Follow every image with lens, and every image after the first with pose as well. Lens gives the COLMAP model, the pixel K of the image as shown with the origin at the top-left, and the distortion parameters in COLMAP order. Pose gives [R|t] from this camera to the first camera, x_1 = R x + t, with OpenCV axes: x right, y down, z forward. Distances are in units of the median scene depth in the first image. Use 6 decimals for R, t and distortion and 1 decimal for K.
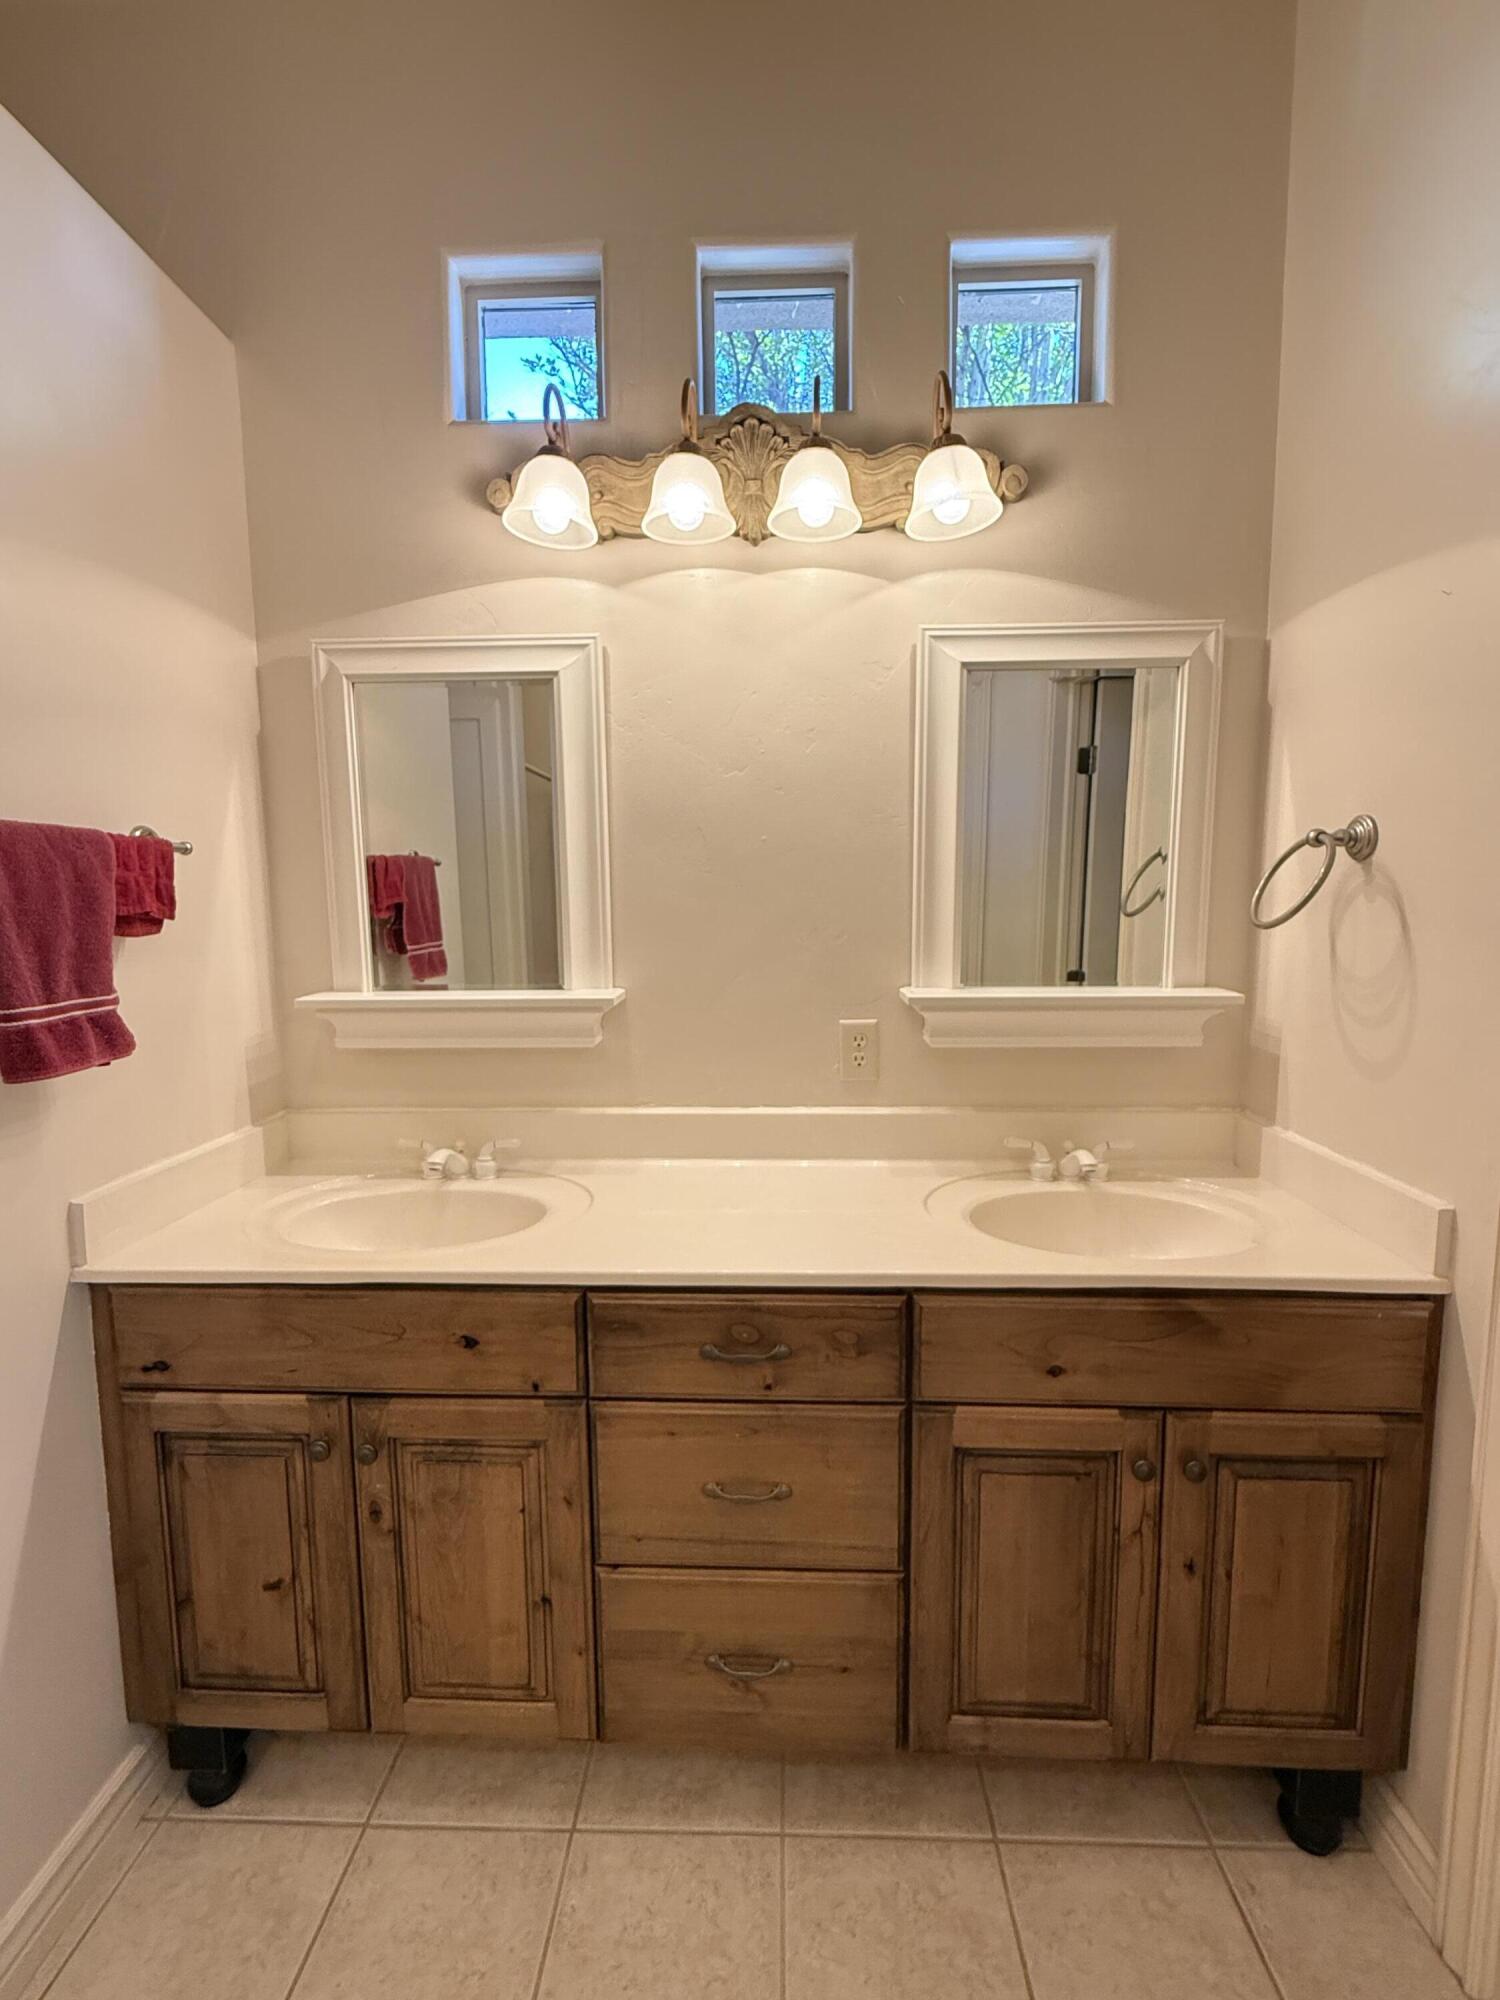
lens RADIAL K [[916.6, 0, 750.0], [0, 916.6, 1000.0], [0, 0, 1]] dist [-0.002238, -0.000122]
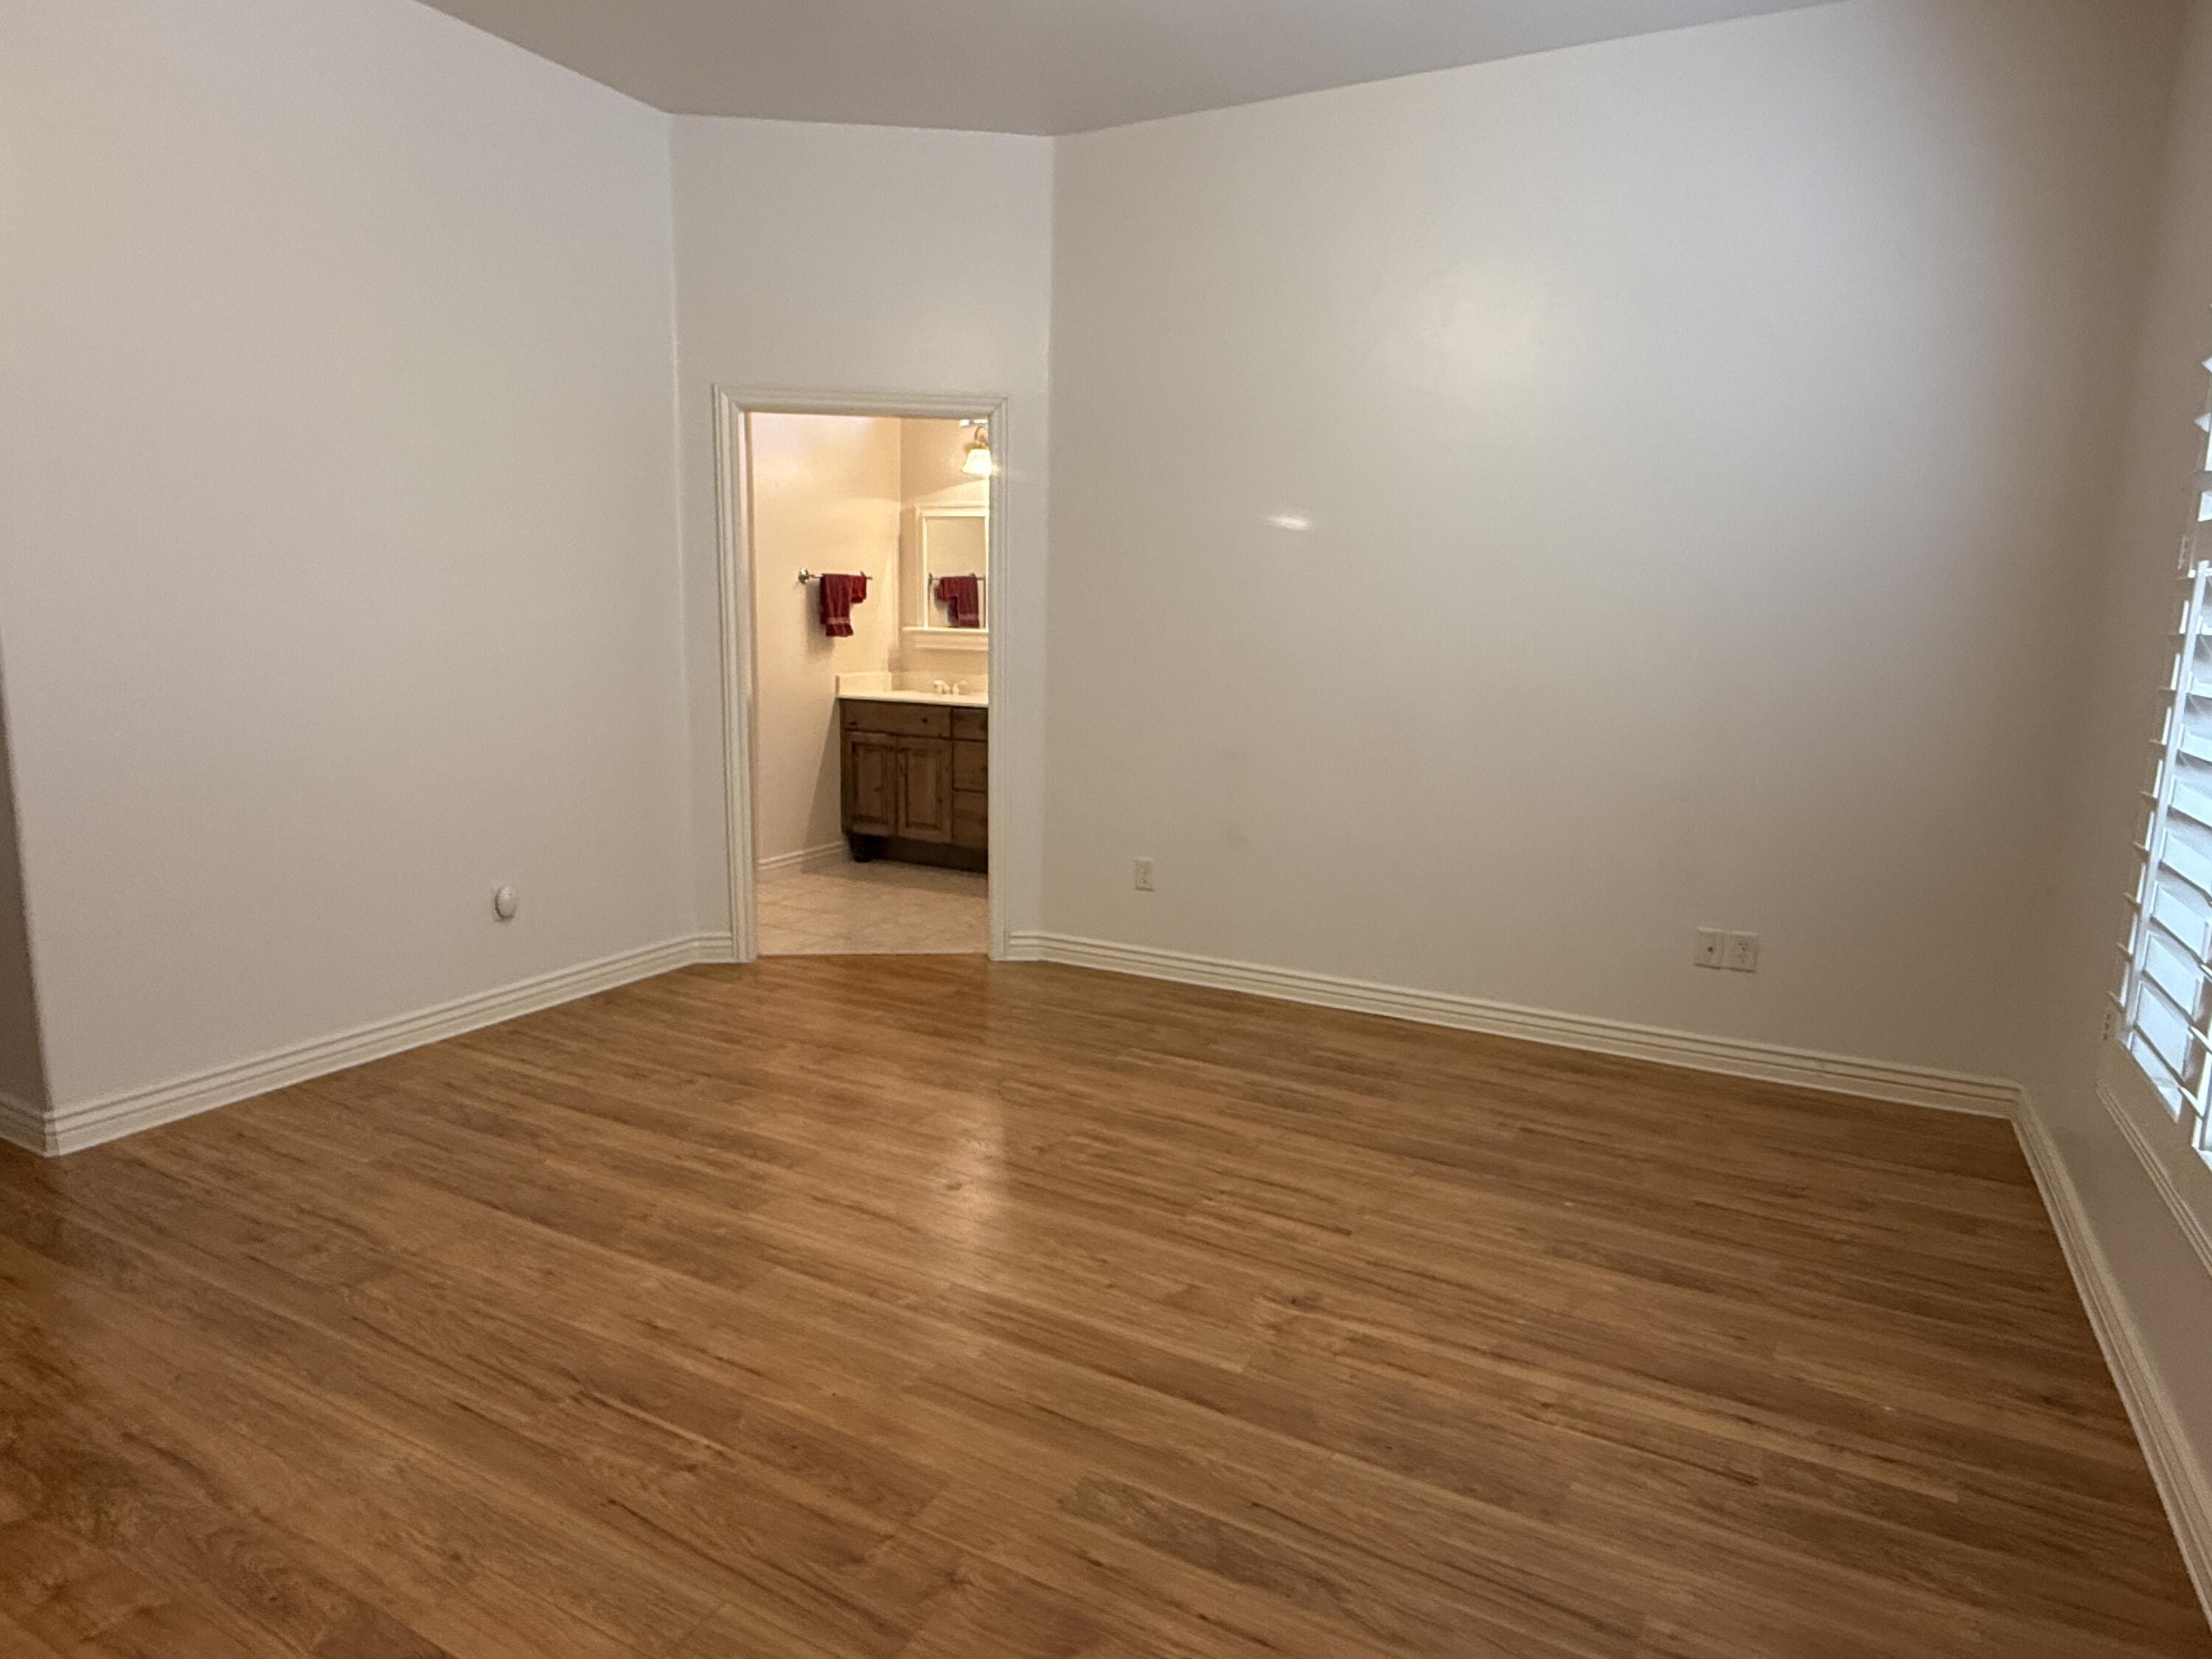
lens RADIAL K [[1304.4, 0, 1106.0], [0, 1304.4, 829.5], [0, 0, 1]] dist [0.002554, 0.000945]
pose [[0.899427, 0.107120, -0.423740, 2.411849], [-0.079386, 0.993414, 0.082628, 0.302416], [0.429801, -0.040678, 0.902007, -3.152205]]
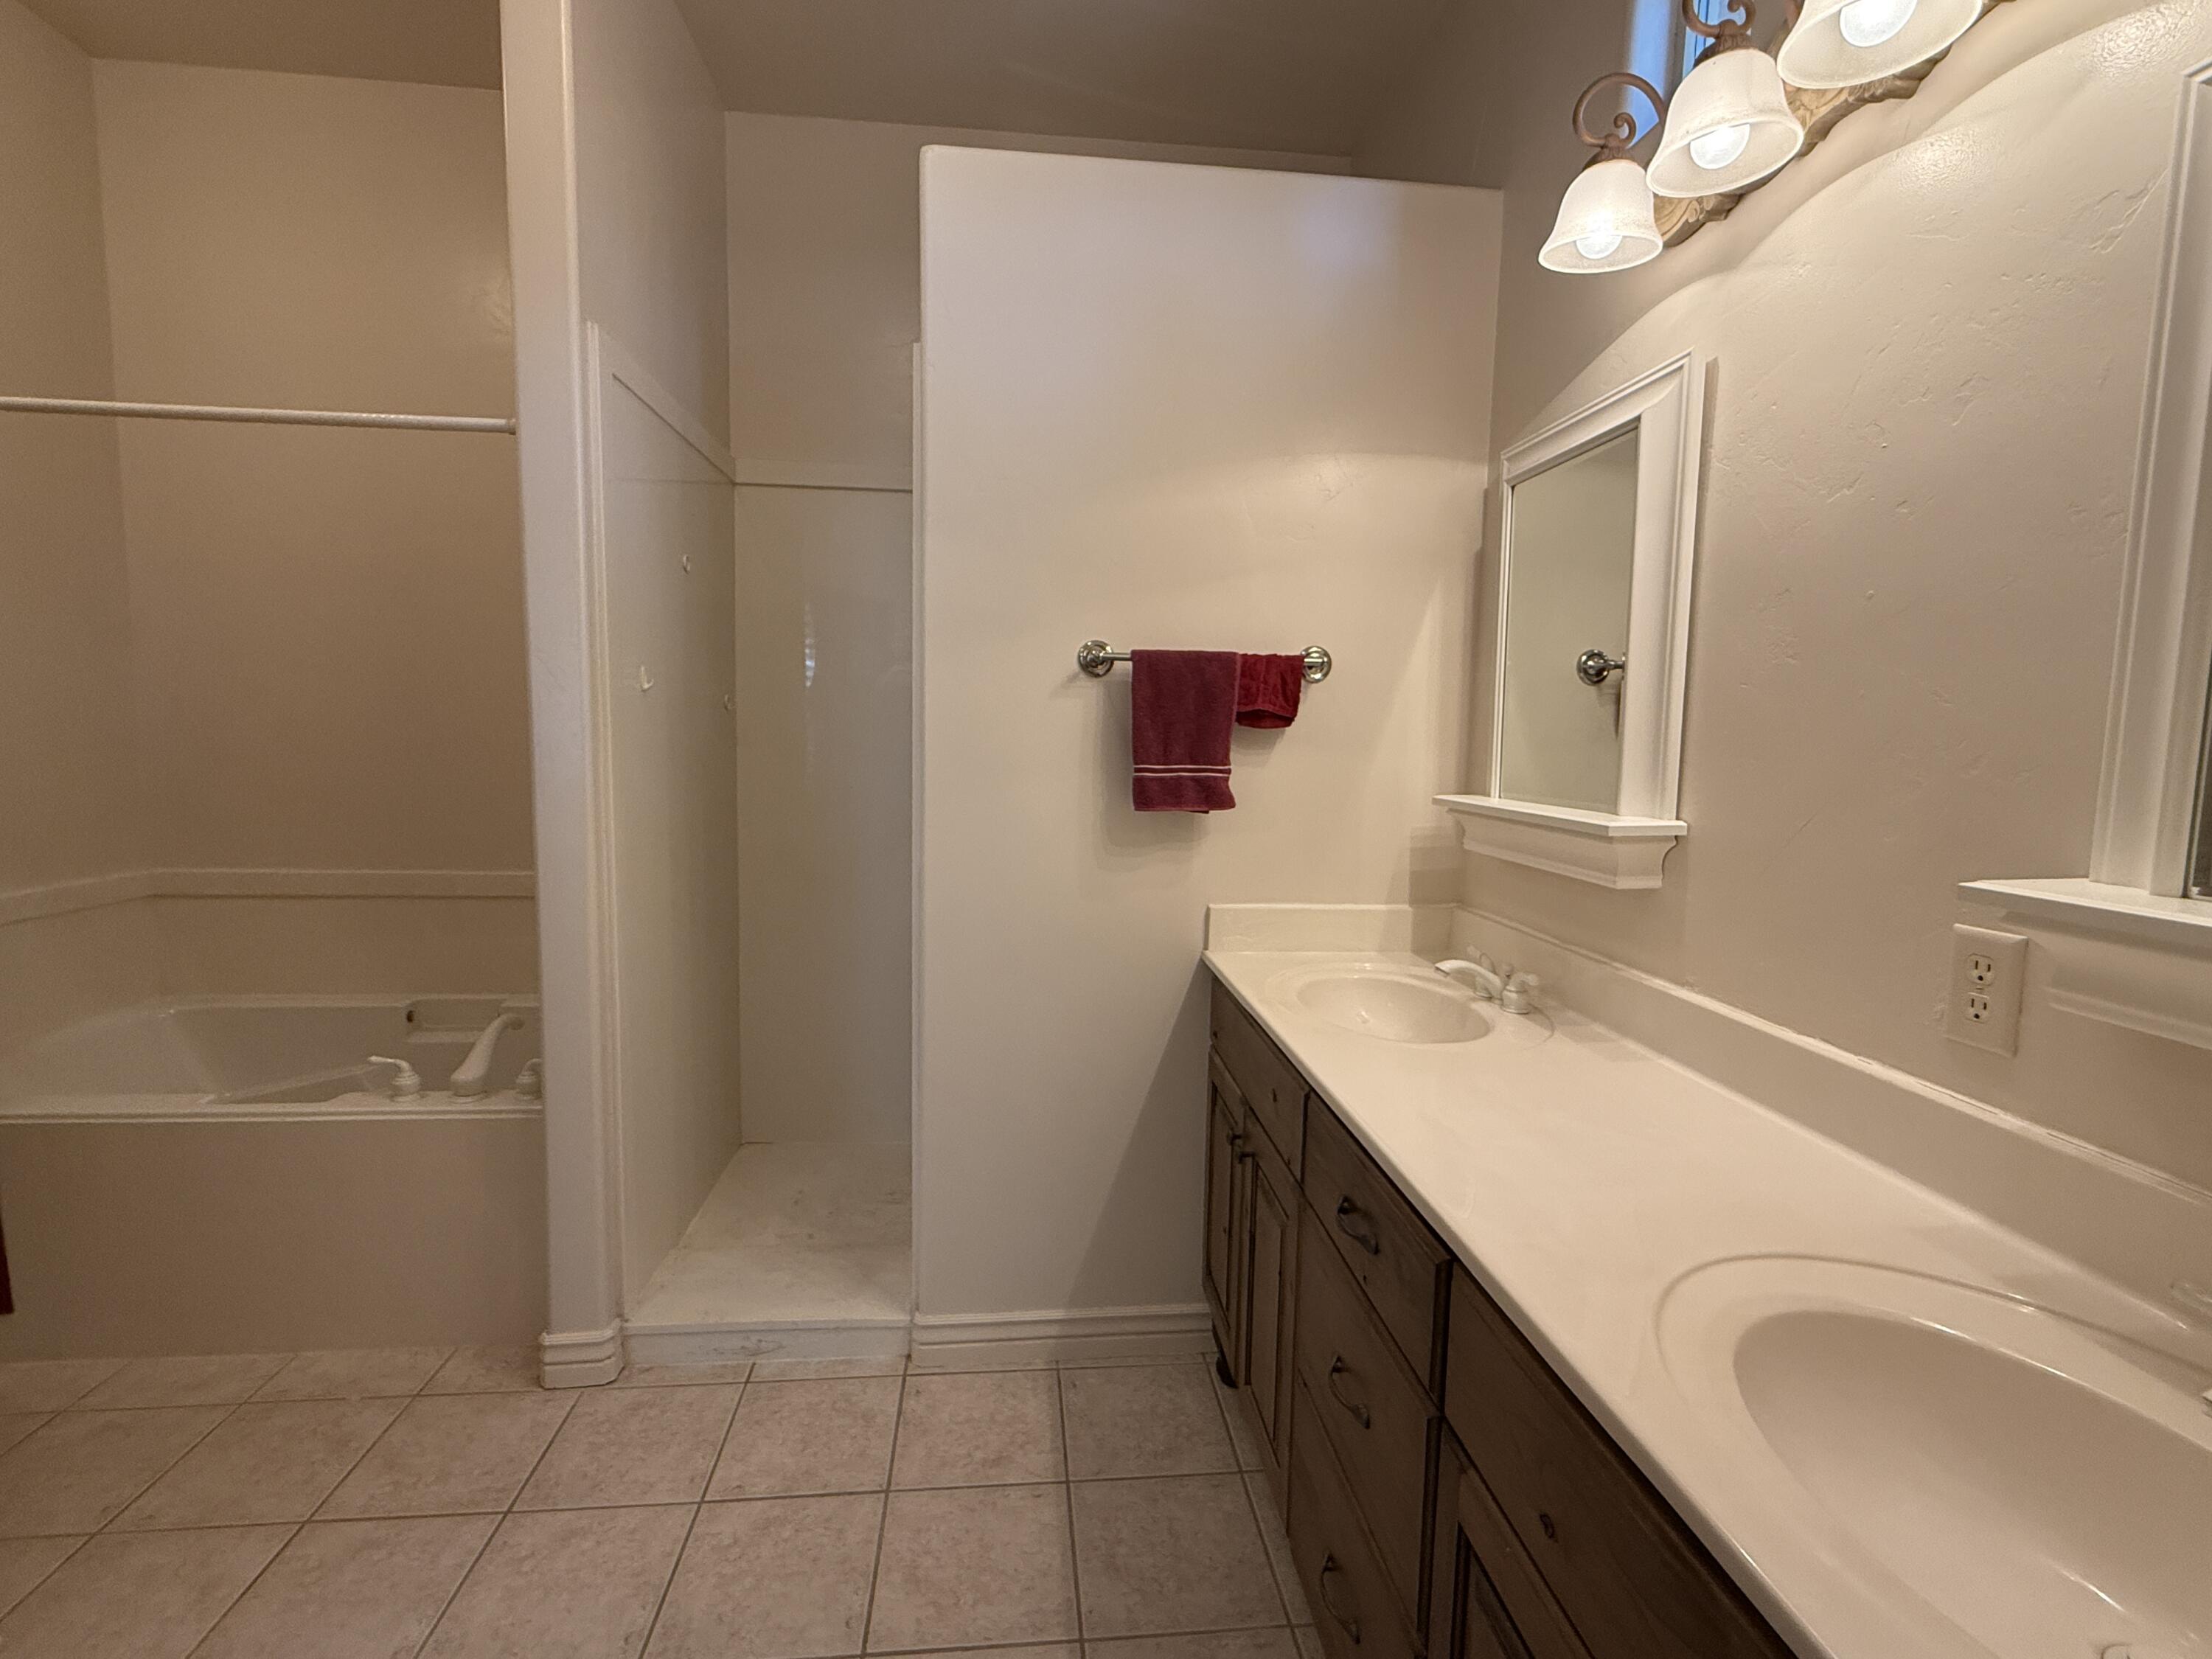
lens RADIAL K [[1007.8, 0, 1102.8], [0, 1007.8, 838.6], [0, 0, 1]] dist [0.002801, 0.000916]
pose [[0.132301, 0.119850, -0.983937, 0.783487], [-0.127829, 0.986437, 0.102966, -0.030828], [0.982932, 0.112153, 0.145827, 0.553019]]
